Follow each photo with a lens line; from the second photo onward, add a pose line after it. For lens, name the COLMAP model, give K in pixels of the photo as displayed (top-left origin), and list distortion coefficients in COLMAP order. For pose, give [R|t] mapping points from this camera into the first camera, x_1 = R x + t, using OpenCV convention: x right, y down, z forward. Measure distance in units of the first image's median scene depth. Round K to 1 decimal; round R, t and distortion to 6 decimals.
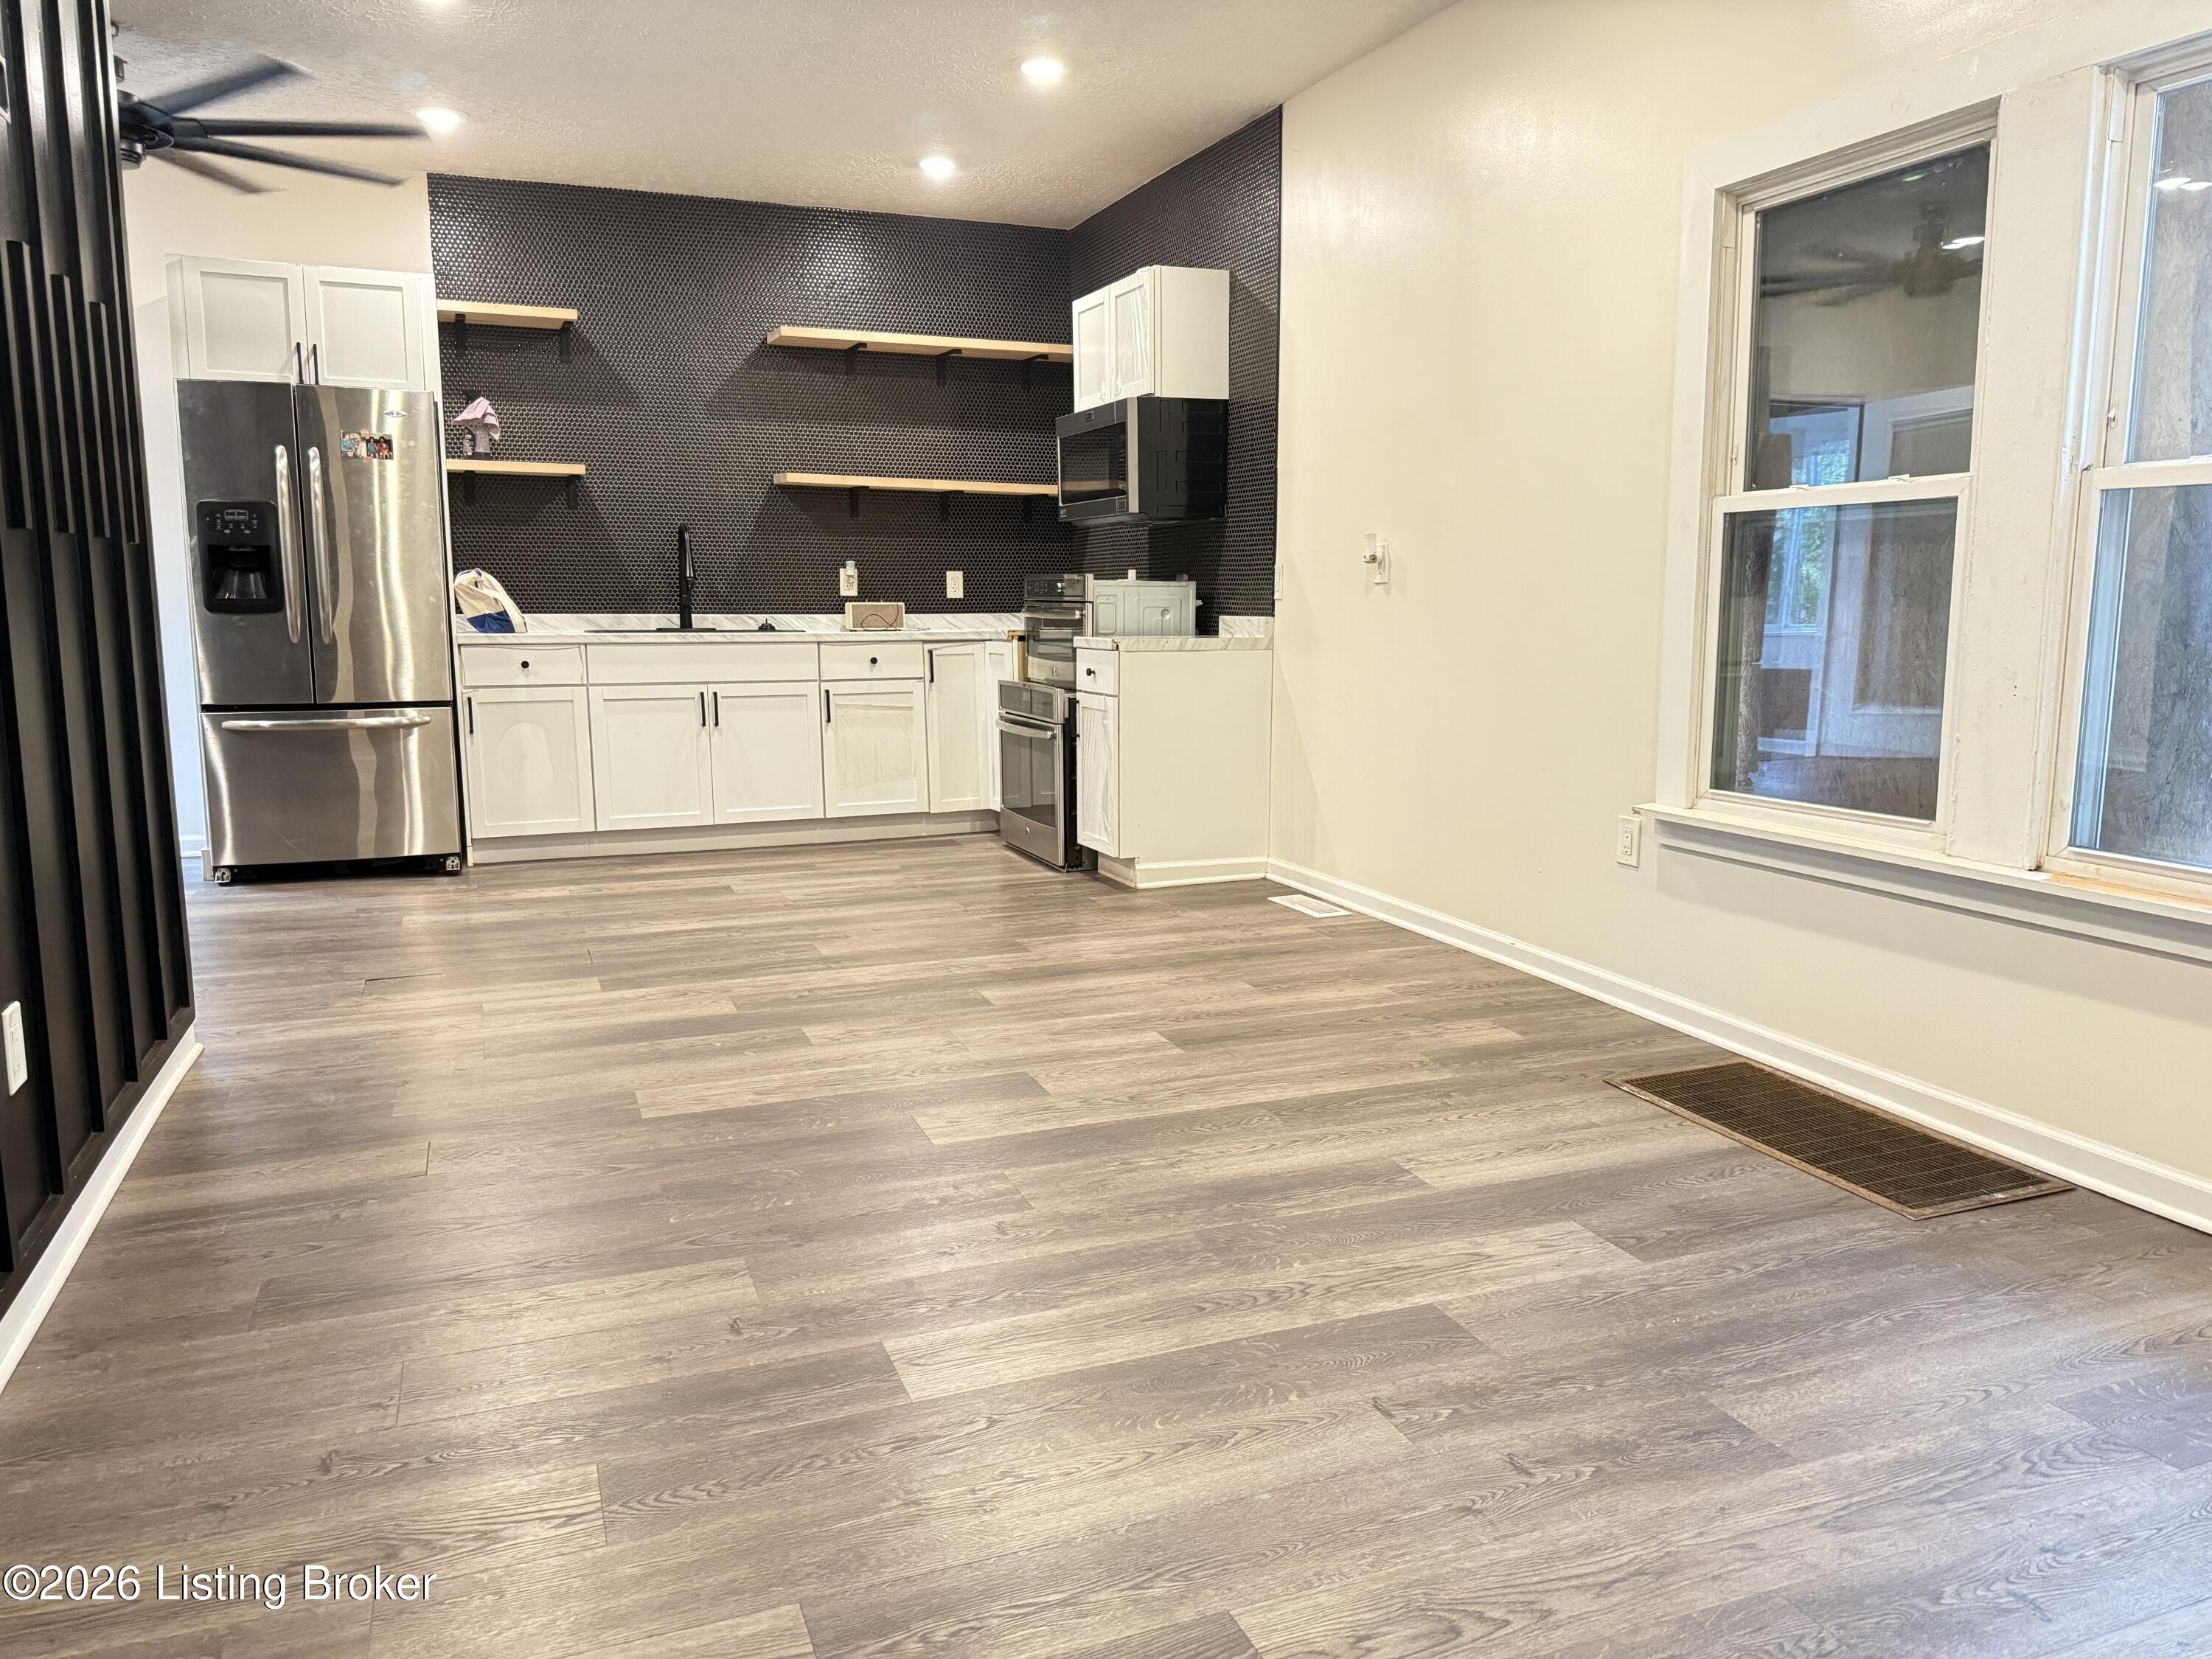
lens RADIAL K [[1551.0, 0, 1106.0], [0, 1551.0, 829.5], [0, 0, 1]] dist [0.114029, -0.191277]
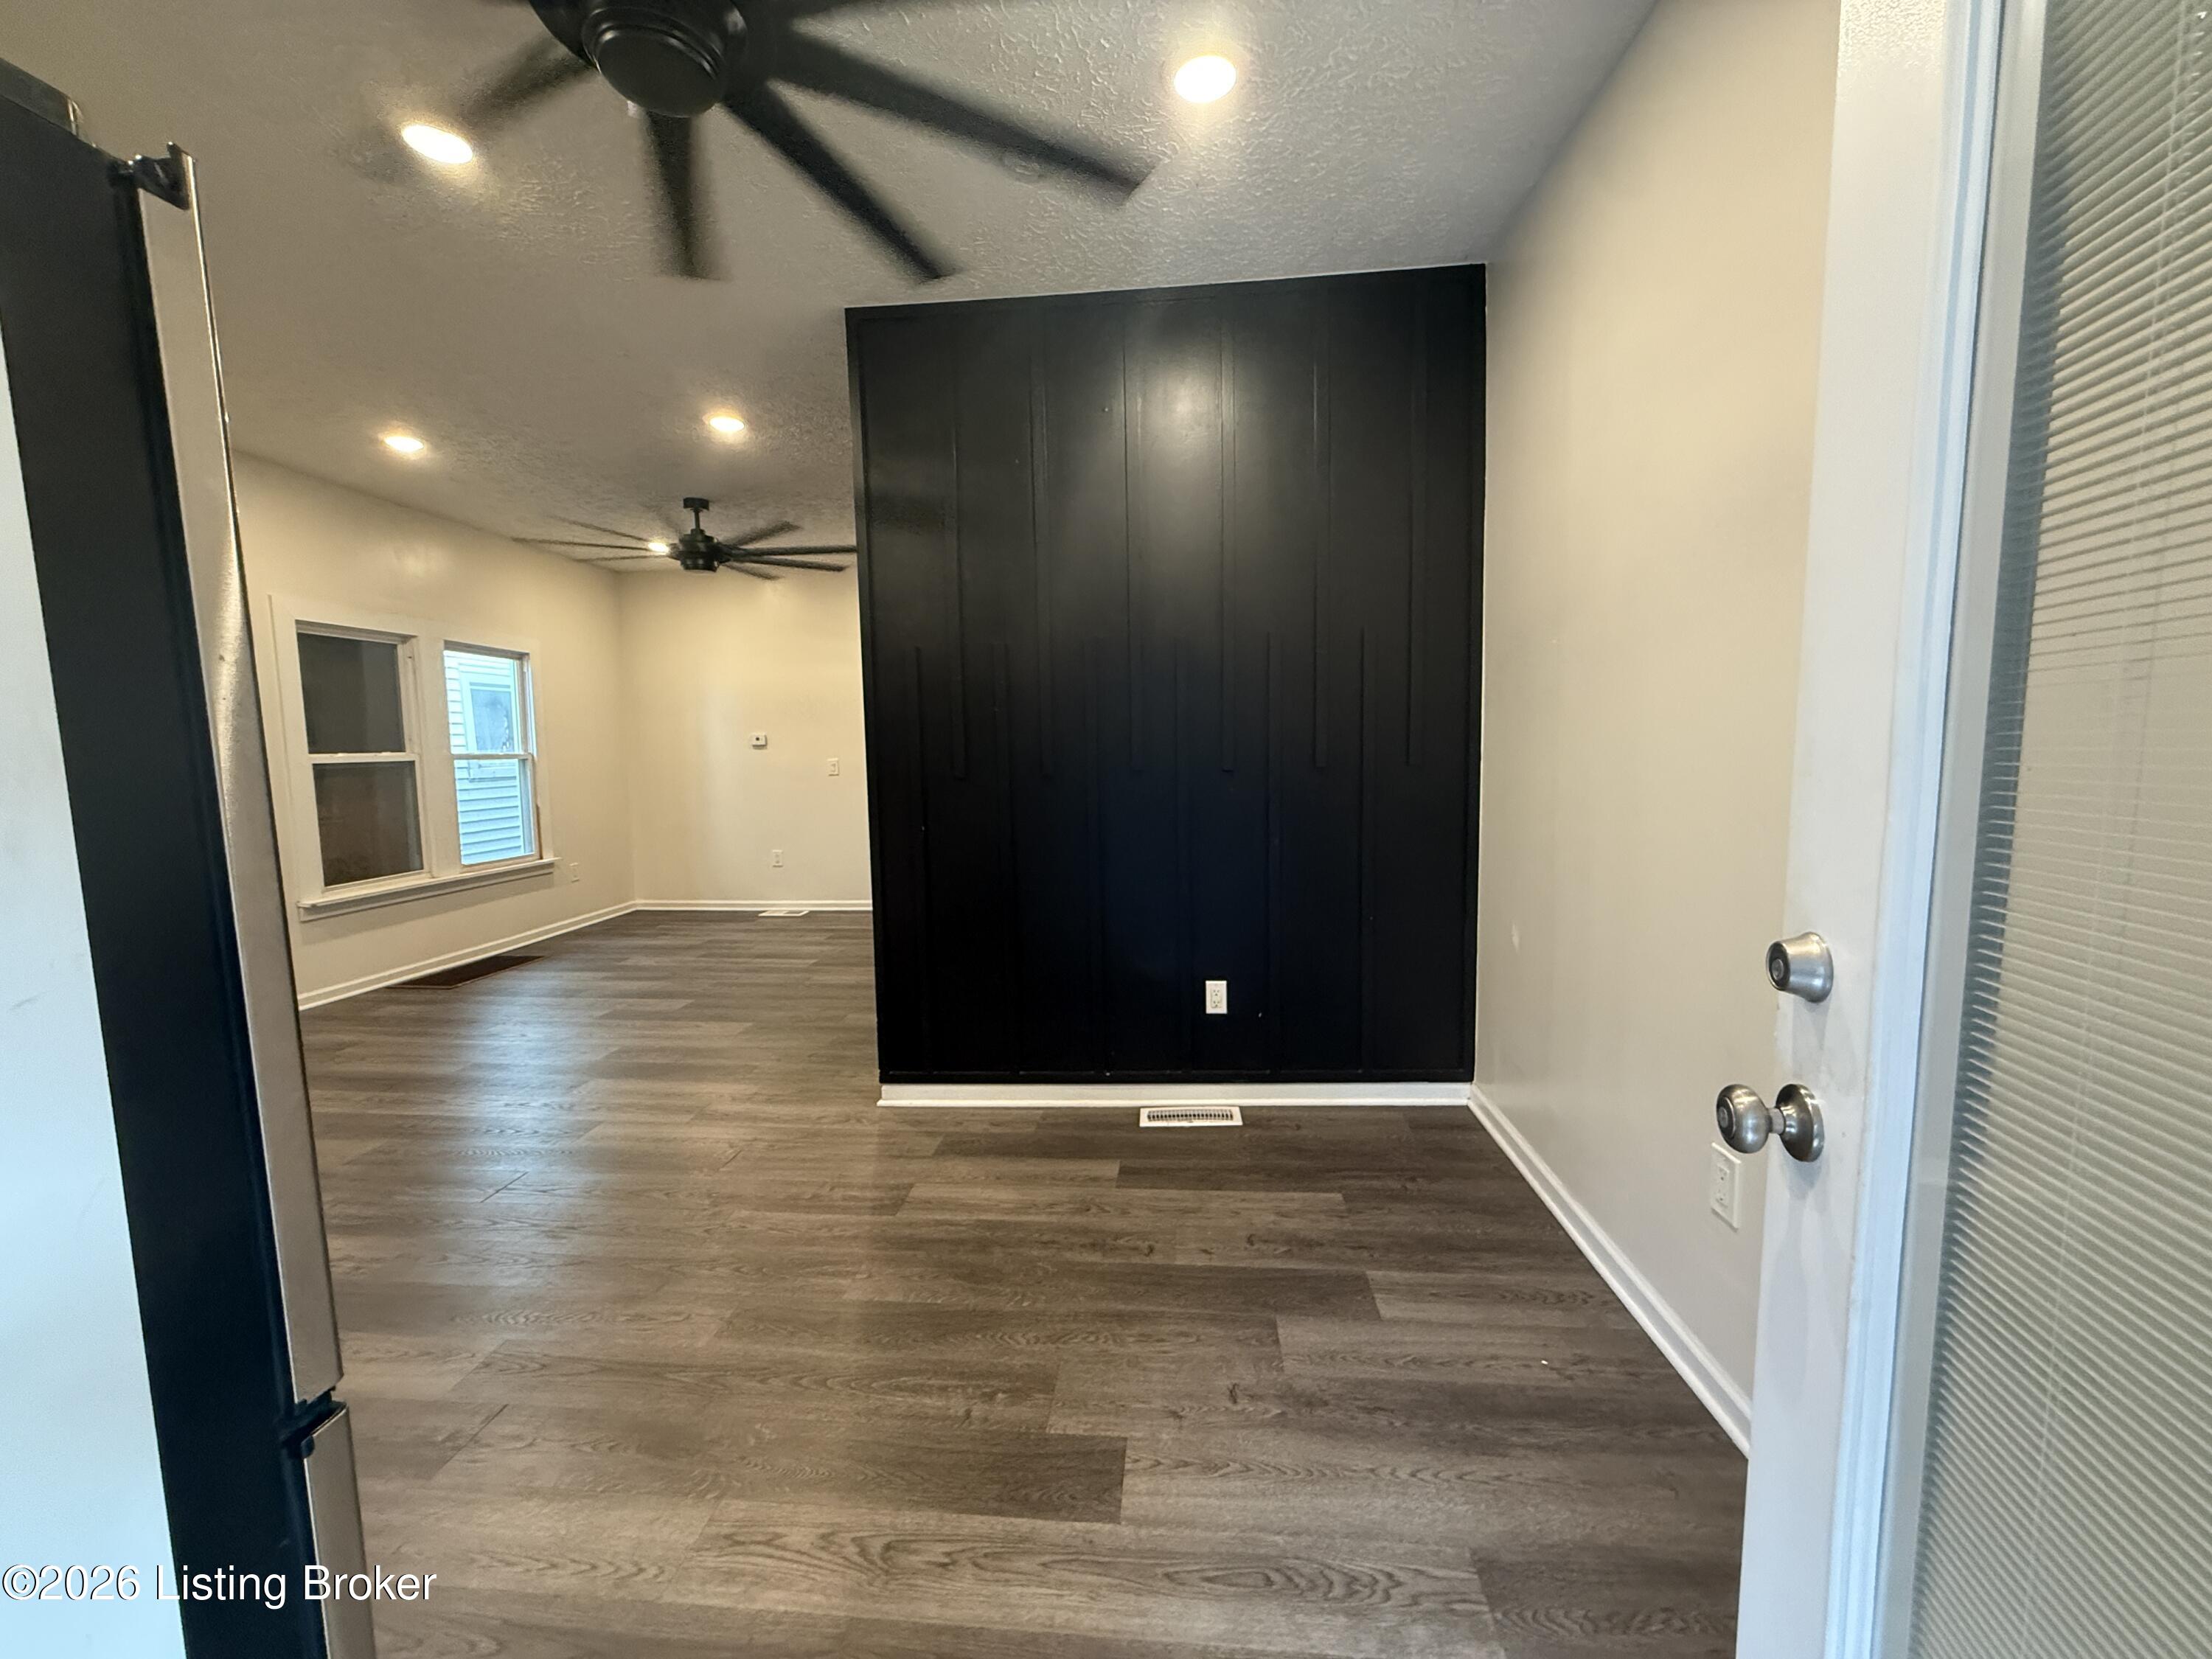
lens RADIAL K [[884.7, 0, 1101.0], [0, 884.7, 826.7], [0, 0, 1]] dist [0.002485, 0.000310]
pose [[-0.891153, -0.030135, 0.452700, -0.696456], [0.080896, 0.971249, 0.223899, -0.181661], [-0.446432, 0.236150, -0.863094, 0.961306]]
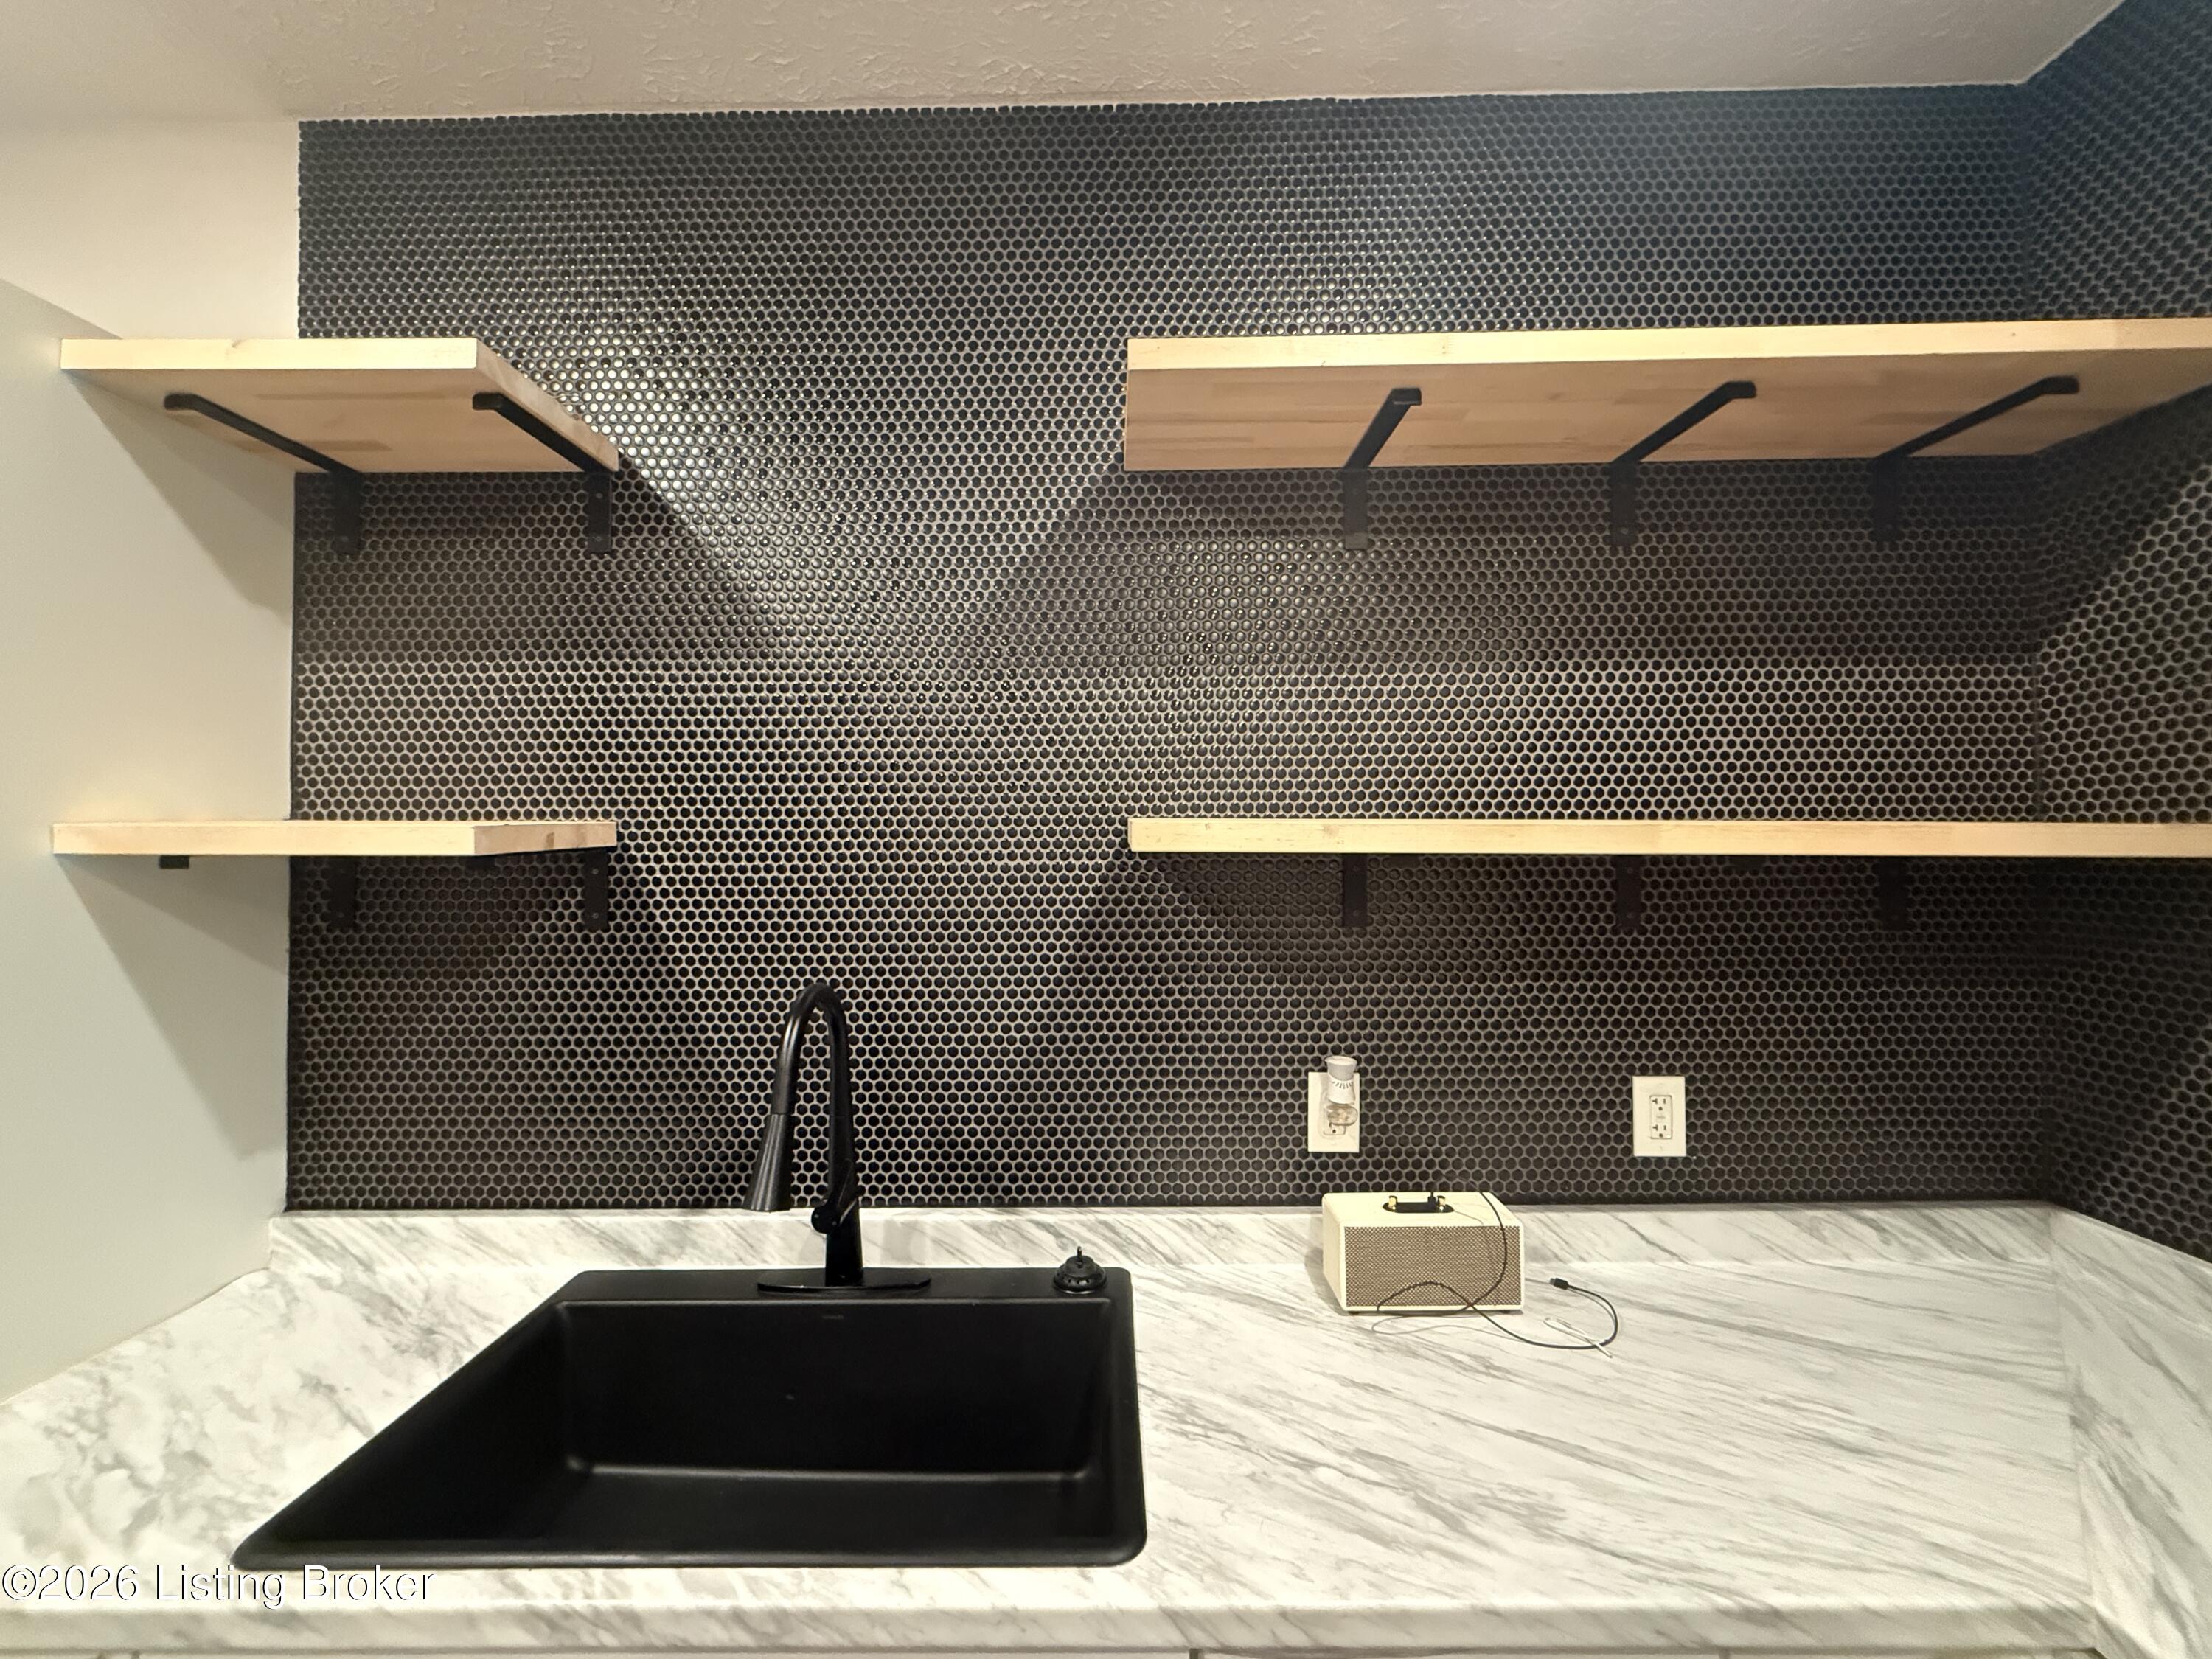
lens RADIAL K [[884.7, 0, 1101.0], [0, 884.7, 826.7], [0, 0, 1]] dist [0.002485, 0.000310]
pose [[0.917976, -0.009997, -0.396511, -0.158861], [-0.053622, 0.987377, -0.149036, -0.223289], [0.392996, 0.158073, 0.905852, 0.940250]]
